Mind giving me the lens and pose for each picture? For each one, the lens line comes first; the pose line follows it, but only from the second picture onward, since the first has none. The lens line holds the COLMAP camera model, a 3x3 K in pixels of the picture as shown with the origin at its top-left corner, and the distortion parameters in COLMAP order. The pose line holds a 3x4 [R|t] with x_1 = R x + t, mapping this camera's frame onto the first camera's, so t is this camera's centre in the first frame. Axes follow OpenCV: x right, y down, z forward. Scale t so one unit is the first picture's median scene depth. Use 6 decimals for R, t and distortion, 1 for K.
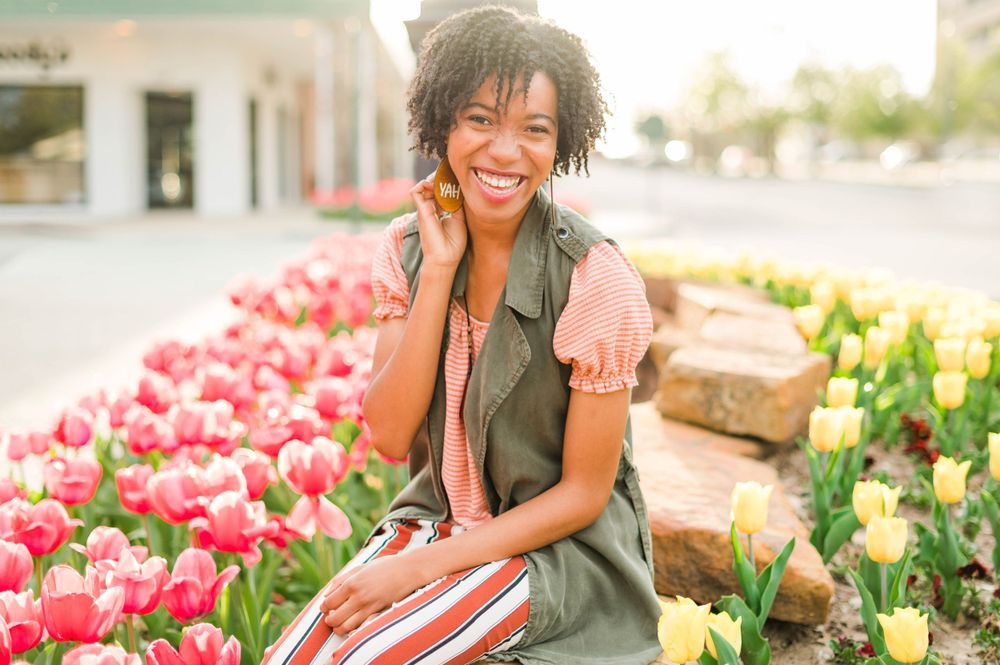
lens RADIAL K [[1704.9, 0, 500.0], [0, 1704.9, 332.5], [0, 0, 1]] dist [0.030257, 0.188066]
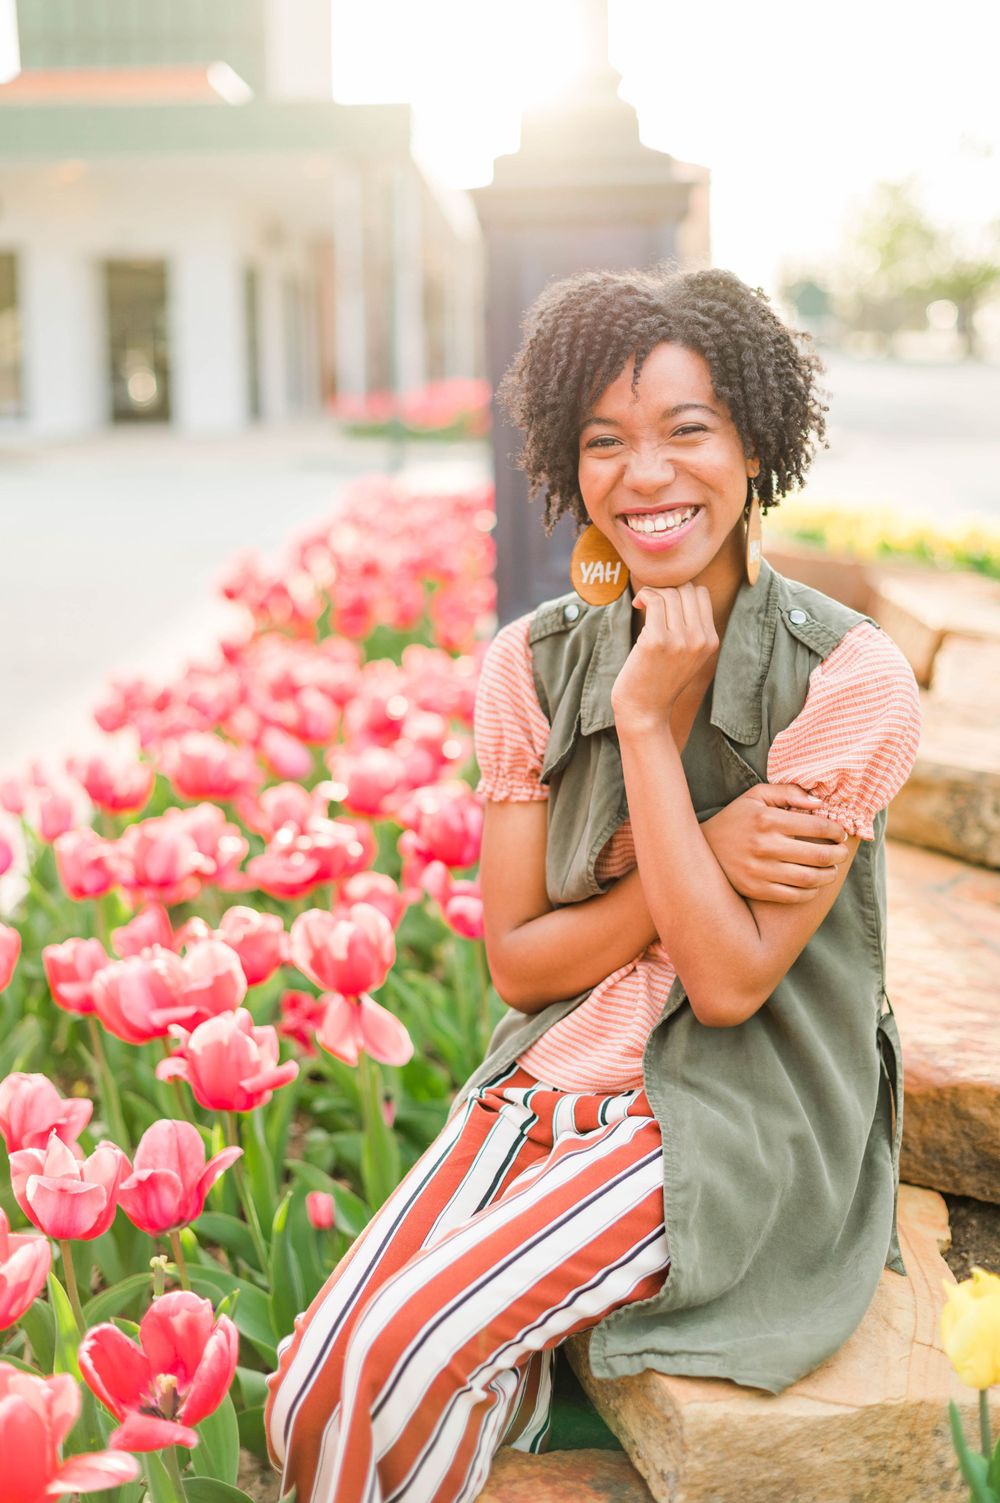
lens RADIAL K [[2204.2, 0, 496.8], [0, 2204.2, 779.8], [0, 0, 1]] dist [0.089976, -0.064413]
pose [[0.999289, -0.002708, -0.037602, -0.022291], [0.006701, 0.994293, 0.106470, -0.068368], [0.037100, -0.106646, 0.993605, 0.178933]]
